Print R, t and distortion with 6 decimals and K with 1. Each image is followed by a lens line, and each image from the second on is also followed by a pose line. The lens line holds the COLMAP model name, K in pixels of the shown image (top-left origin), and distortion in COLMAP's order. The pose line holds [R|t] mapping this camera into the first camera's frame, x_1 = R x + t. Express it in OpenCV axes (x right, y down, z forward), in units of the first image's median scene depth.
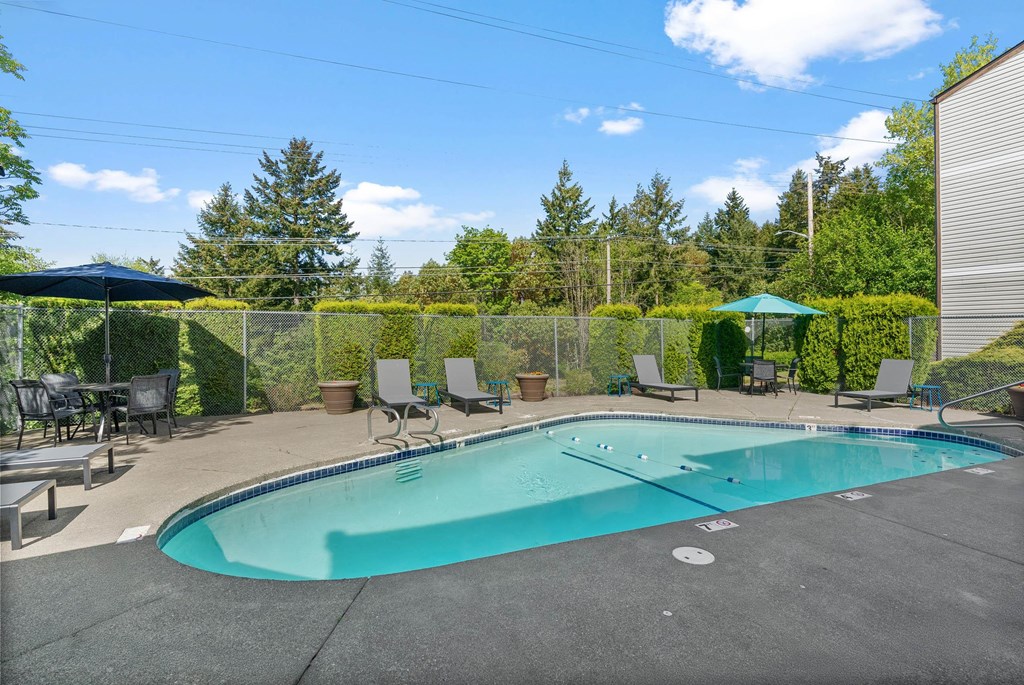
lens RADIAL K [[520.4, 0, 510.5], [0, 520.4, 326.6], [0, 0, 1]] dist [-0.001642, 0.000402]
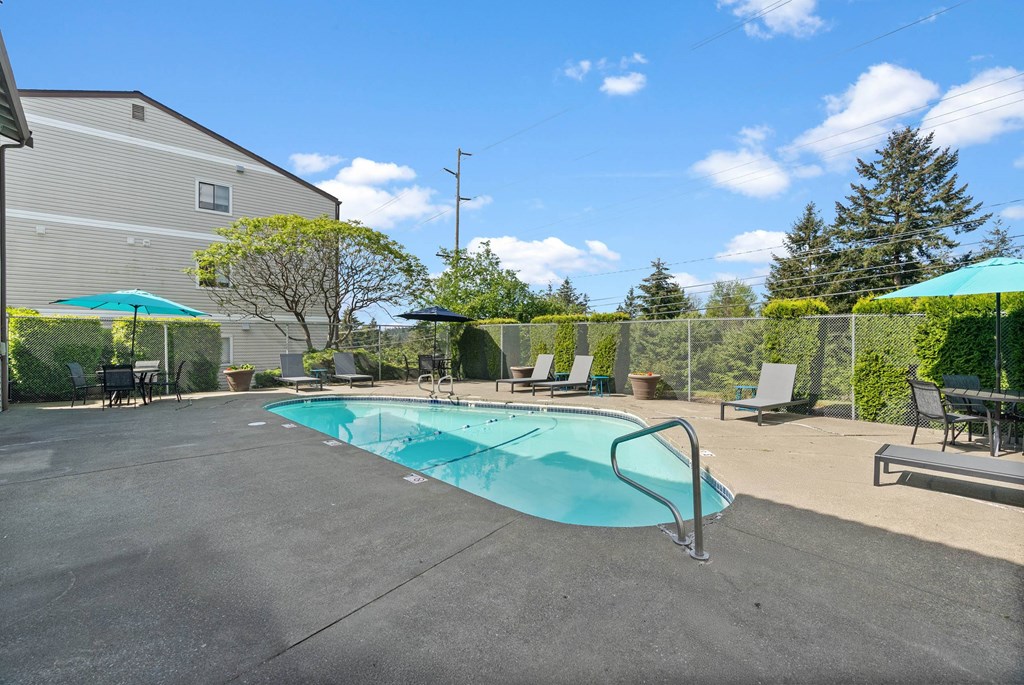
lens RADIAL K [[461.6, 0, 514.3], [0, 461.6, 340.1], [0, 0, 1]] dist [-0.005780, 0.000762]
pose [[0.322044, 0.002496, -0.946721, 1.130148], [0.010149, 0.999930, 0.006088, 0.016555], [0.946670, -0.011569, 0.321996, 0.585238]]
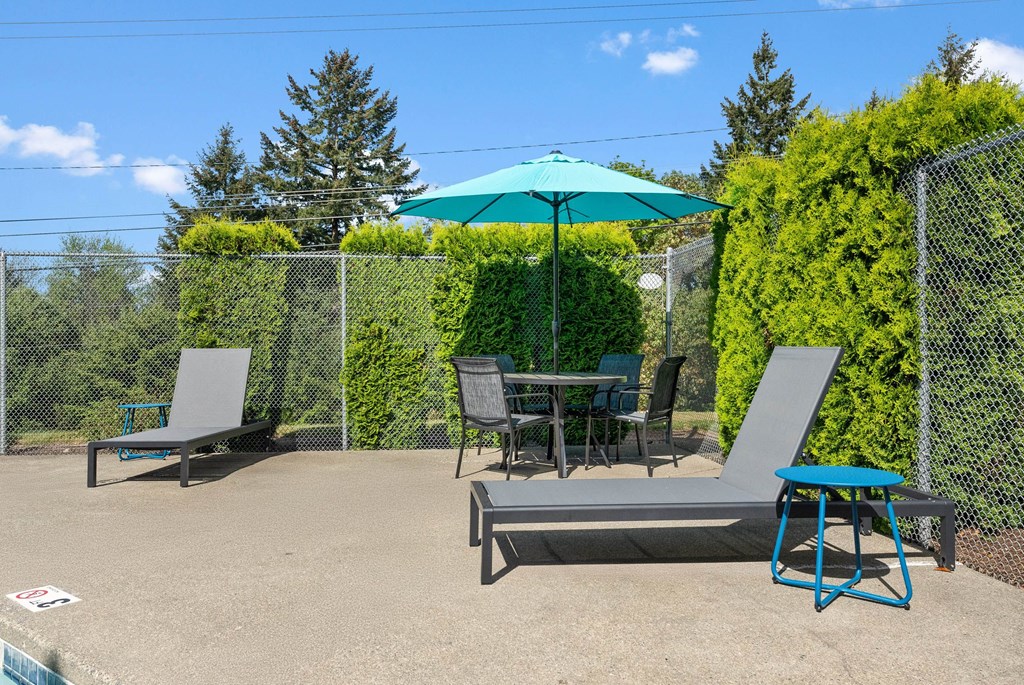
lens RADIAL K [[788.8, 0, 511.5], [0, 788.8, 330.7], [0, 0, 1]] dist [0.006729, 0.003530]
pose [[0.949629, -0.013528, -0.313084, 0.904895], [0.011805, 0.999903, -0.007401, 0.071022], [0.313154, 0.003332, 0.949697, 0.783248]]
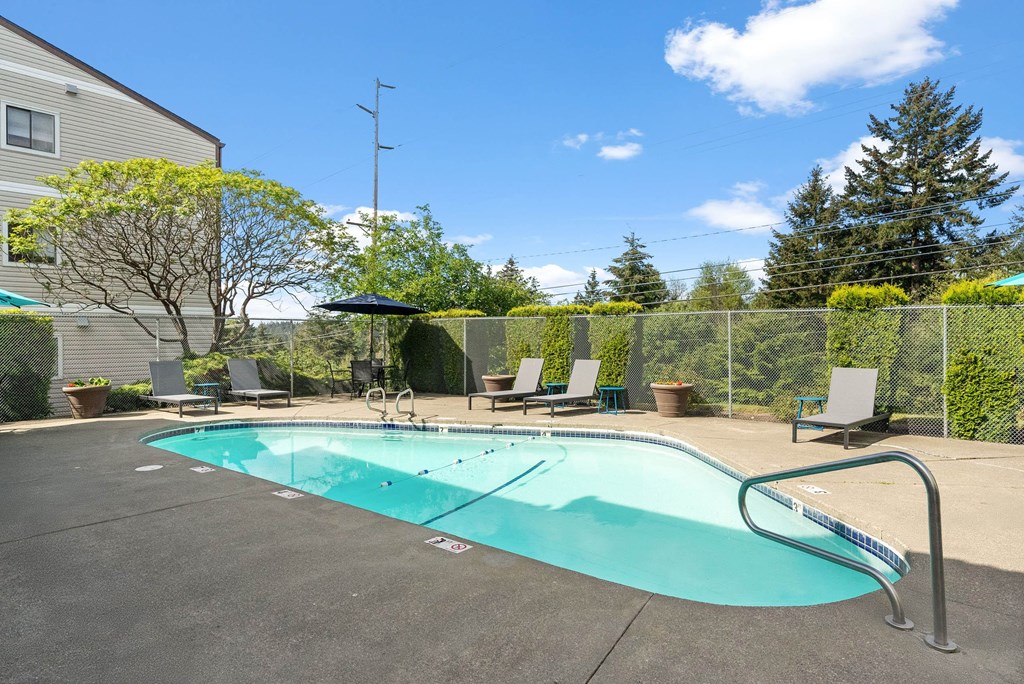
lens RADIAL K [[607.0, 0, 515.4], [0, 607.0, 340.5], [0, 0, 1]] dist [0.000281, -0.000205]
pose [[0.440492, 0.003757, -0.897749, 1.038982], [0.014940, 0.999822, 0.011514, 0.012423], [0.897632, -0.018485, 0.440357, 0.482959]]
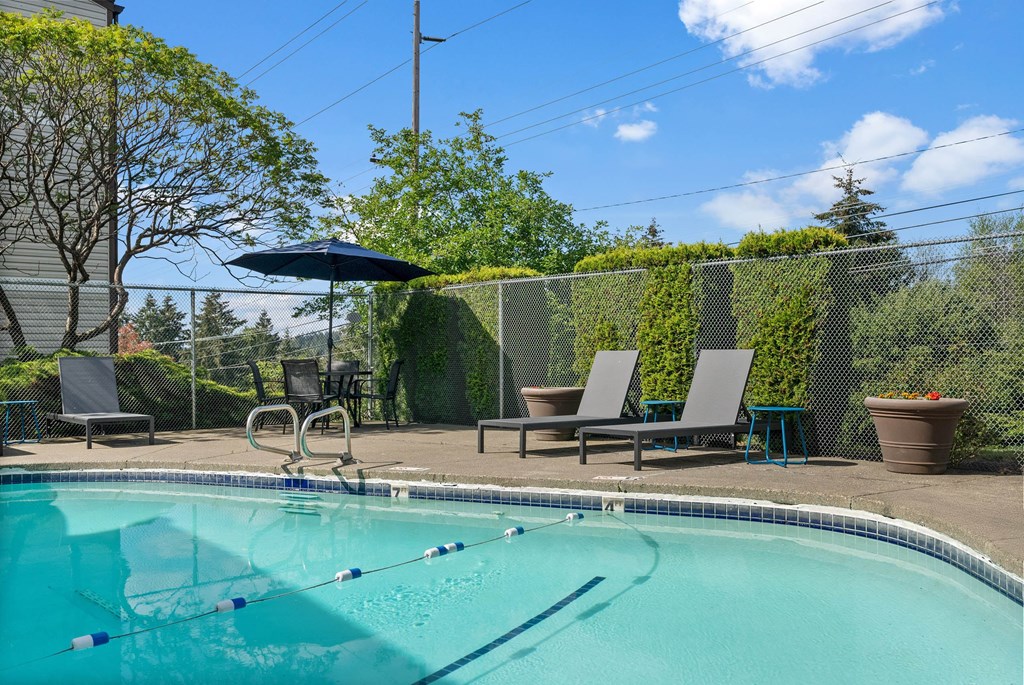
lens RADIAL K [[918.1, 0, 515.9], [0, 918.1, 334.2], [0, 0, 1]] dist [0.014189, -0.006943]
pose [[0.288889, -0.021809, -0.957114, 0.751511], [0.022643, 0.999616, -0.015943, 0.068678], [0.957095, -0.017066, 0.289272, 0.736390]]
